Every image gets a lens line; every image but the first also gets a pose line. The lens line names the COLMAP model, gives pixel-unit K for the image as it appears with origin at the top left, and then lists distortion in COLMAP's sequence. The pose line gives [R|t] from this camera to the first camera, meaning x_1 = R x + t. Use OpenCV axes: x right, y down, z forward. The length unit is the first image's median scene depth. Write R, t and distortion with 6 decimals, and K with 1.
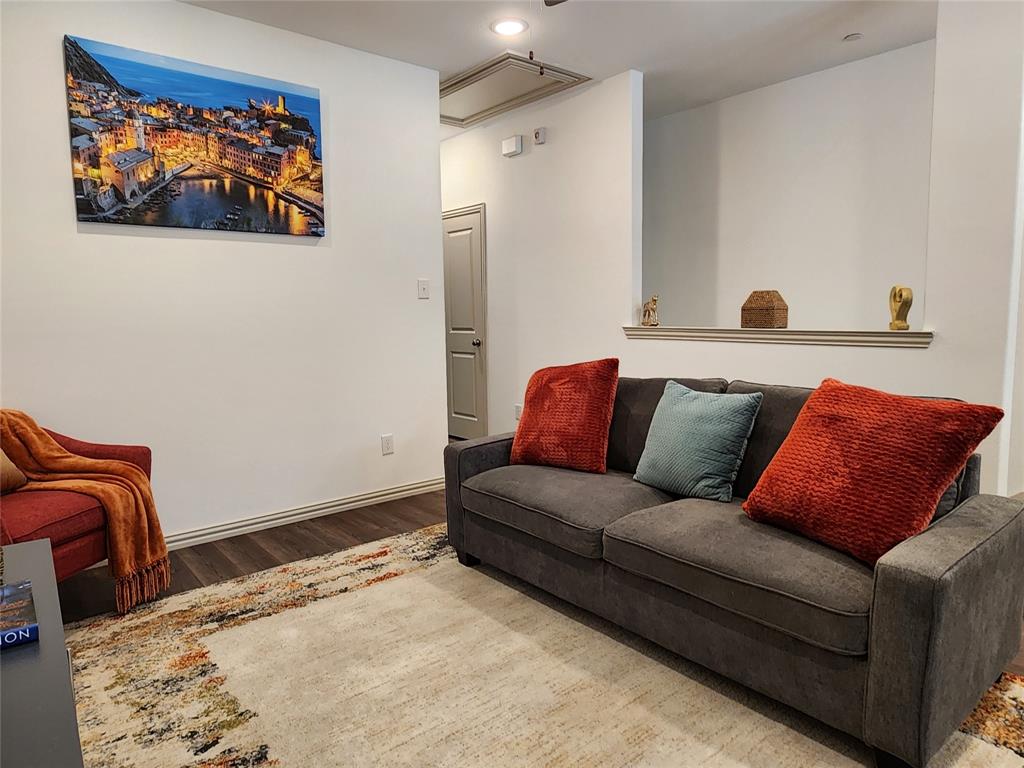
lens RADIAL K [[643.6, 0, 508.9], [0, 643.6, 378.5], [0, 0, 1]] dist [0.006827, -0.005057]
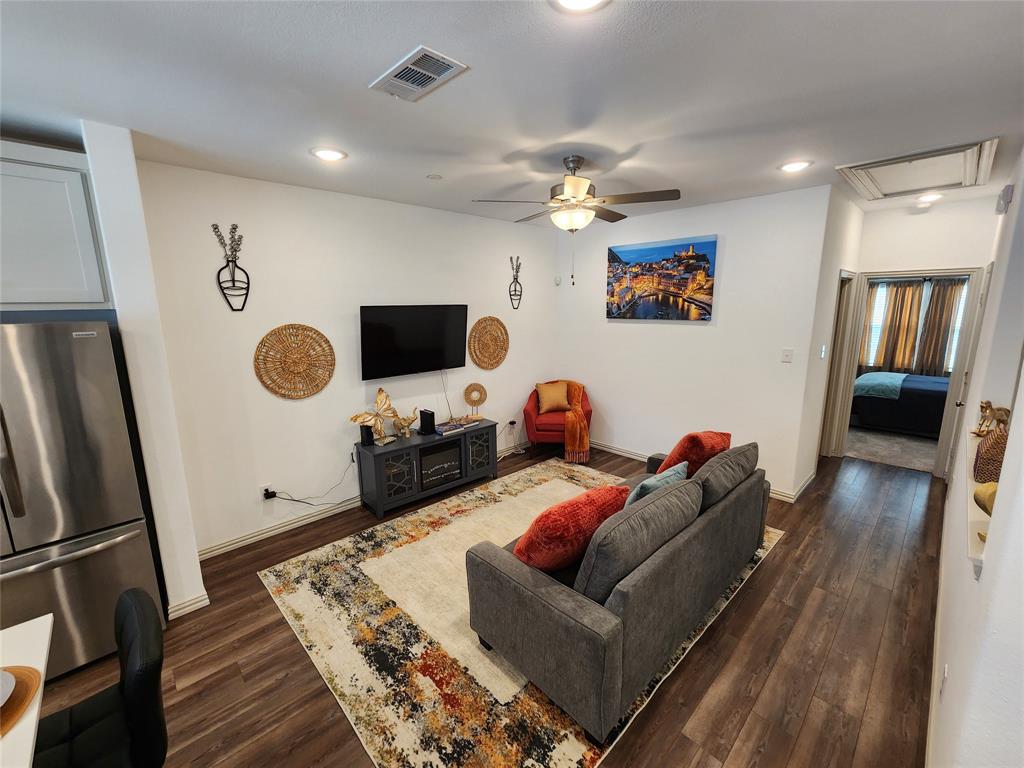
lens RADIAL K [[422.4, 0, 513.1], [0, 422.4, 385.0], [0, 0, 1]] dist [0.001326, -0.000036]
pose [[0.077980, 0.207575, -0.975106, 0.990914], [-0.095338, 0.975154, 0.199961, -0.282153], [0.992386, 0.077372, 0.095833, 0.478693]]
